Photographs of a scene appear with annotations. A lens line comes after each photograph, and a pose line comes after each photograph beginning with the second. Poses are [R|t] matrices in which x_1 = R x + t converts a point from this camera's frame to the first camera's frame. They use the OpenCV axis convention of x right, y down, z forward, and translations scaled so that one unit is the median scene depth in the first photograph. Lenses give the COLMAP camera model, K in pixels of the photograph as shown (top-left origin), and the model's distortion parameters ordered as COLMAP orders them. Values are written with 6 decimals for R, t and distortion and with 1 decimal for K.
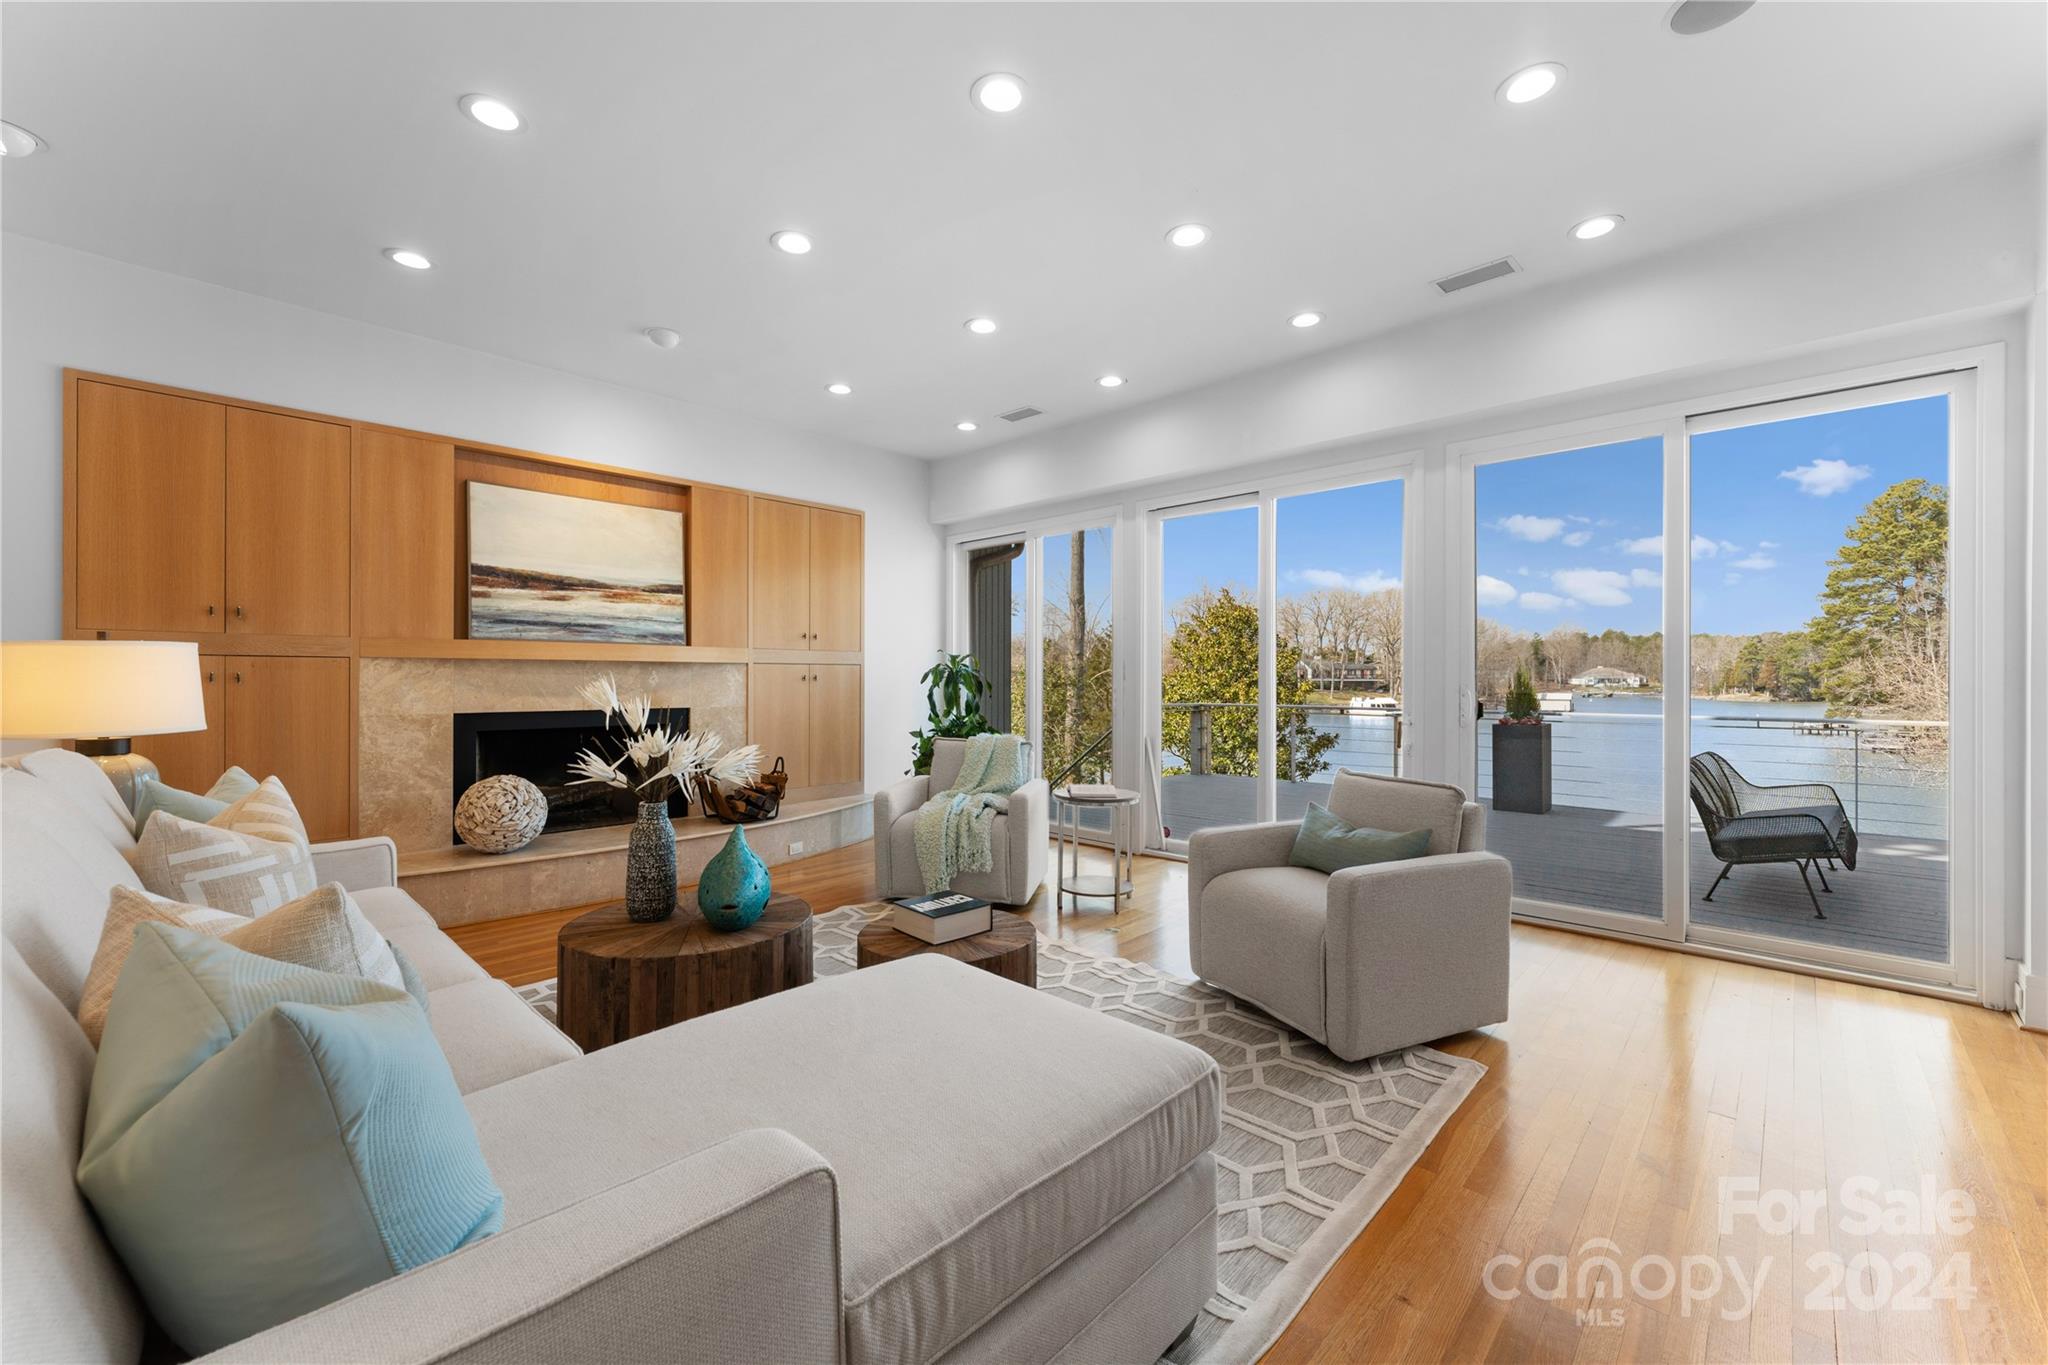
lens RADIAL K [[802.3, 0, 1007.0], [0, 802.3, 681.3], [0, 0, 1]] dist [0.001327, 0.000572]
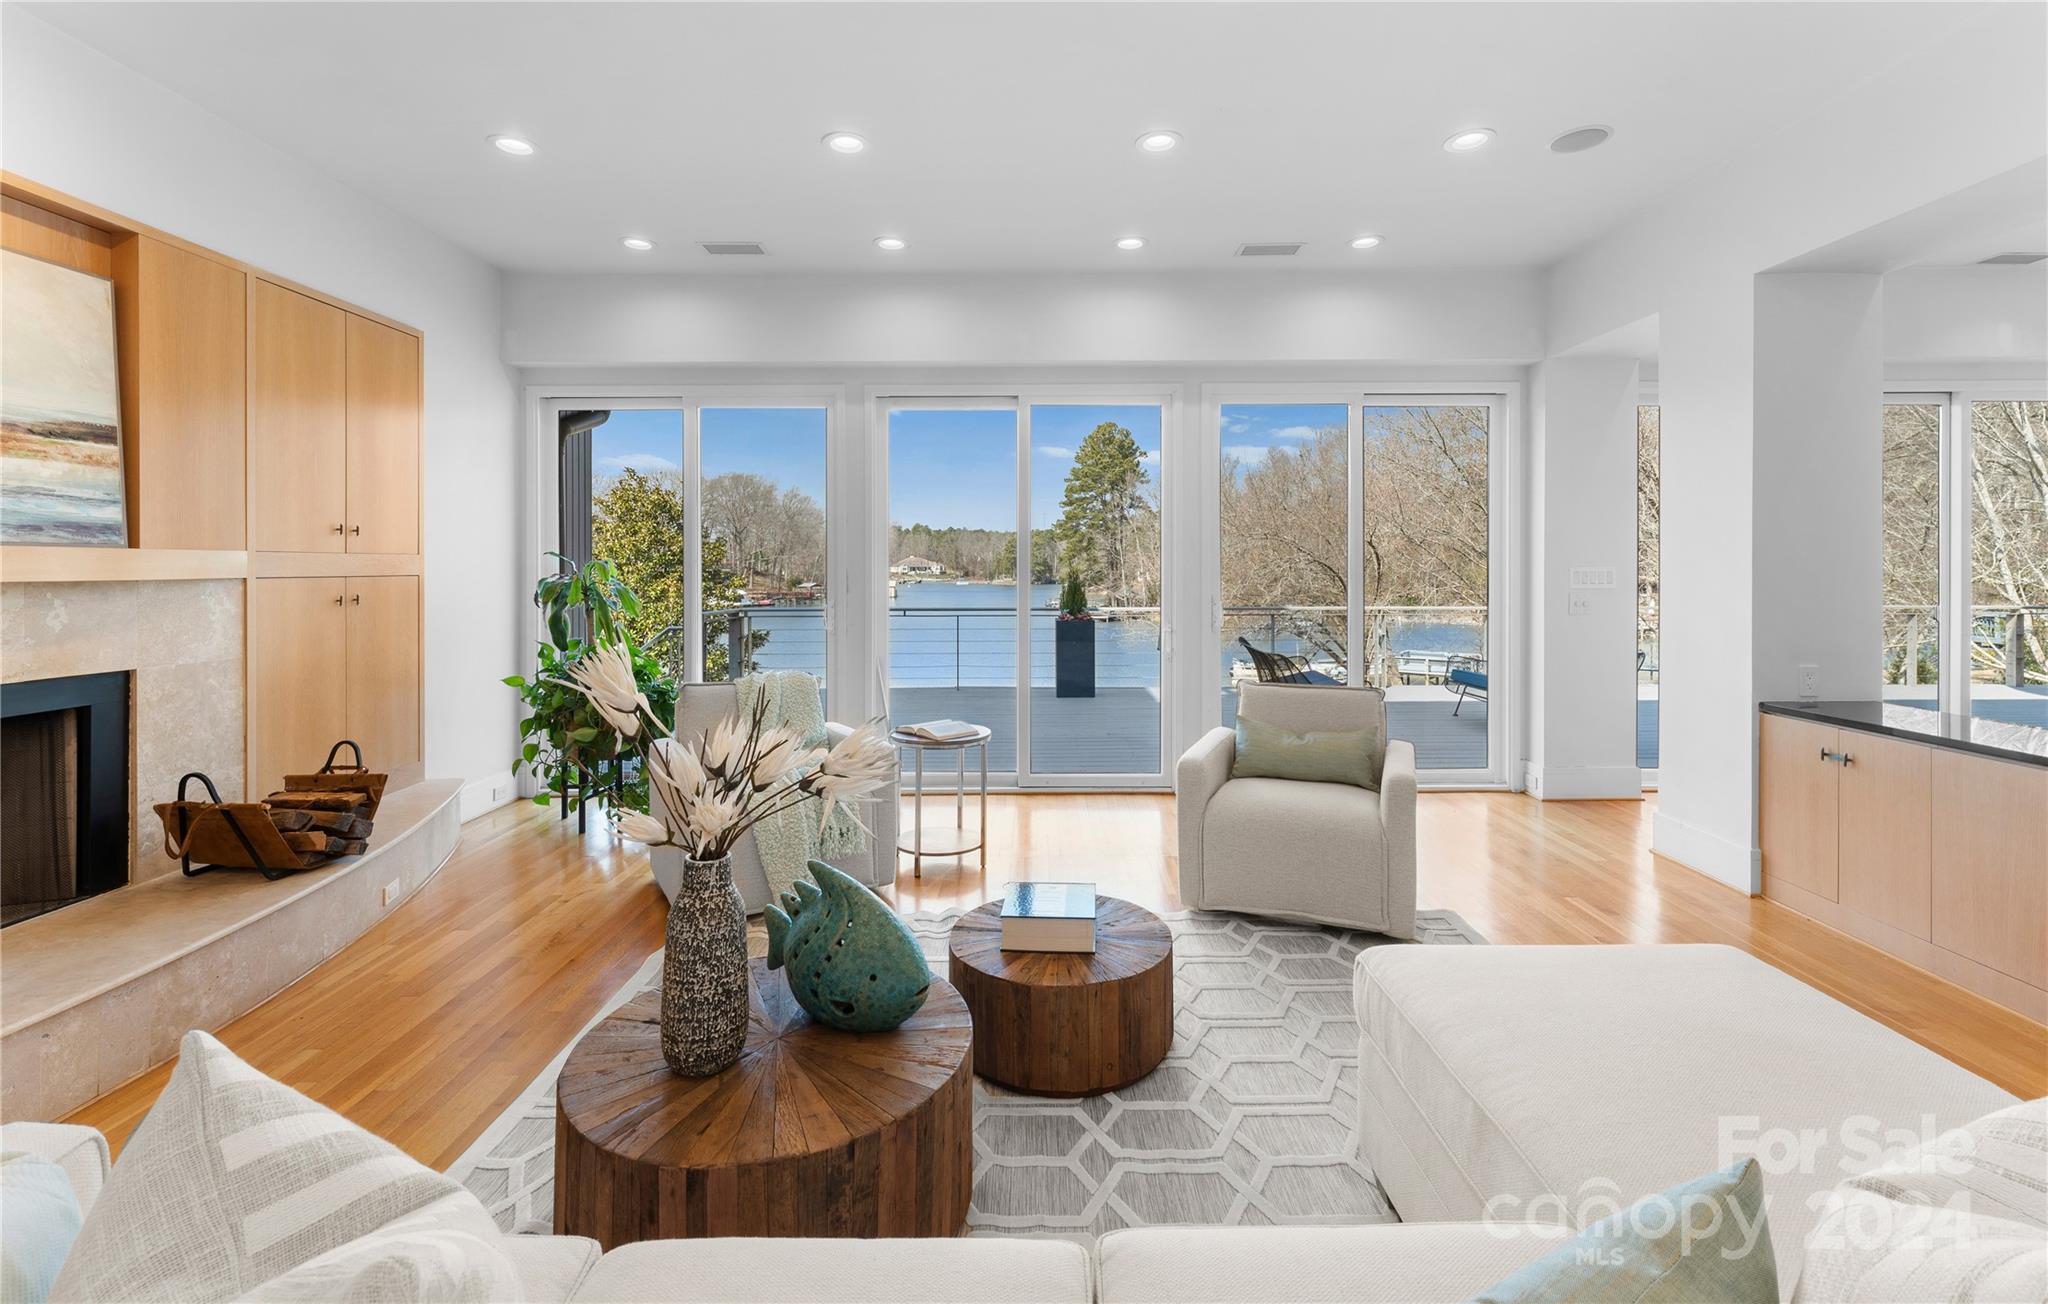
lens RADIAL K [[881.4, 0, 1014.8], [0, 881.4, 572.2], [0, 0, 1]] dist [-0.002390, 0.000201]
pose [[0.723497, -0.008577, 0.690274, -0.388613], [0.007279, 0.999962, 0.004796, -0.028005], [-0.690289, 0.001555, 0.723532, 0.218949]]
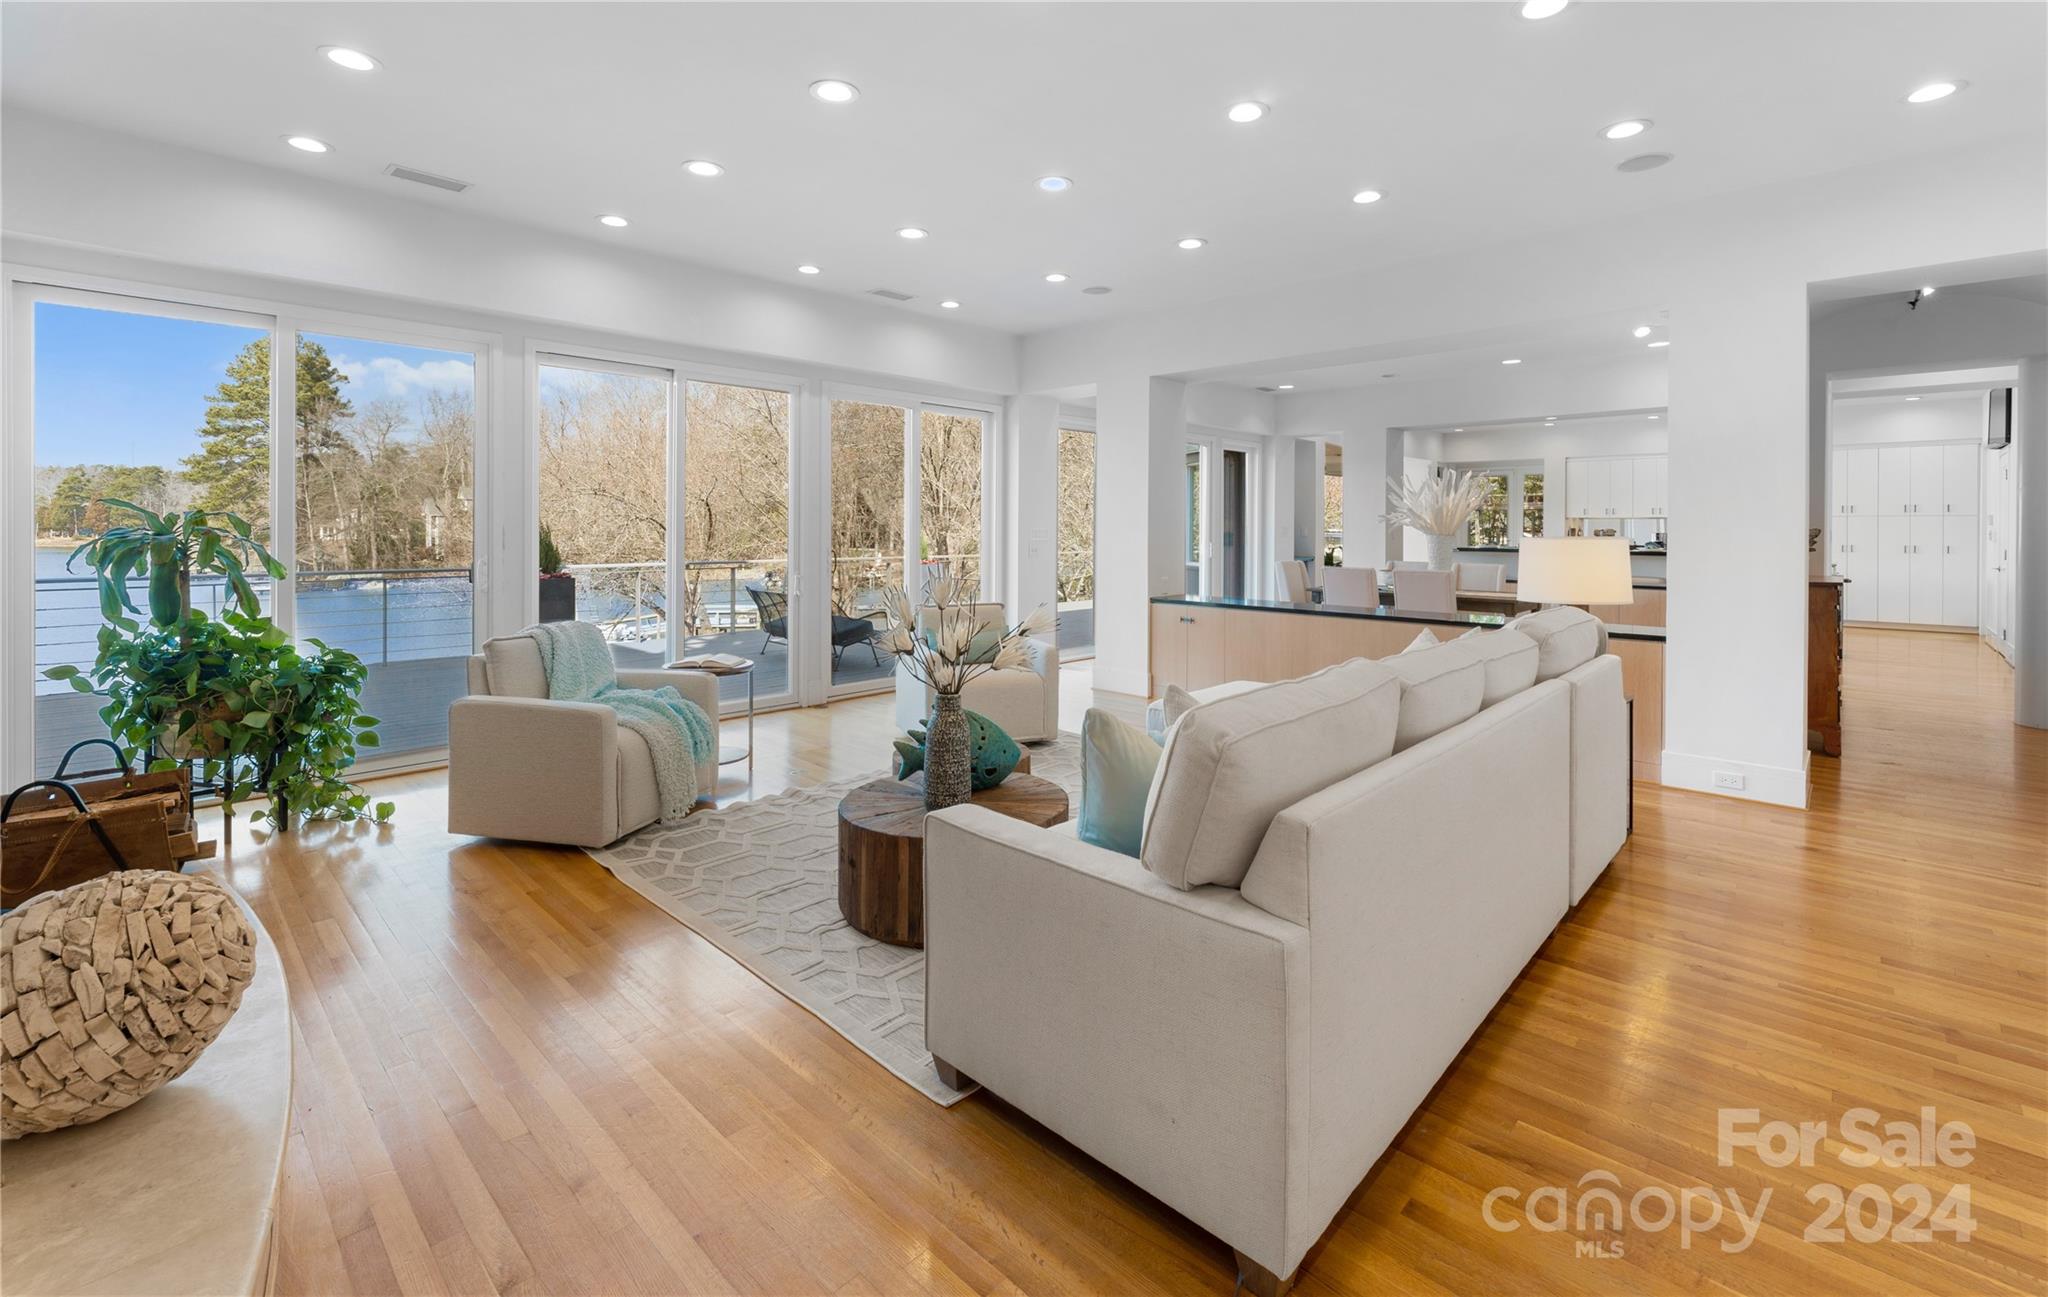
lens RADIAL K [[904.1, 0, 1031.8], [0, 904.1, 530.3], [0, 0, 1]] dist [0.004260, 0.000367]
pose [[-0.014977, -0.007668, 0.999858, -0.834378], [-0.002794, 0.999967, 0.007627, -0.029999], [-0.999884, -0.002680, -0.014998, 0.499460]]
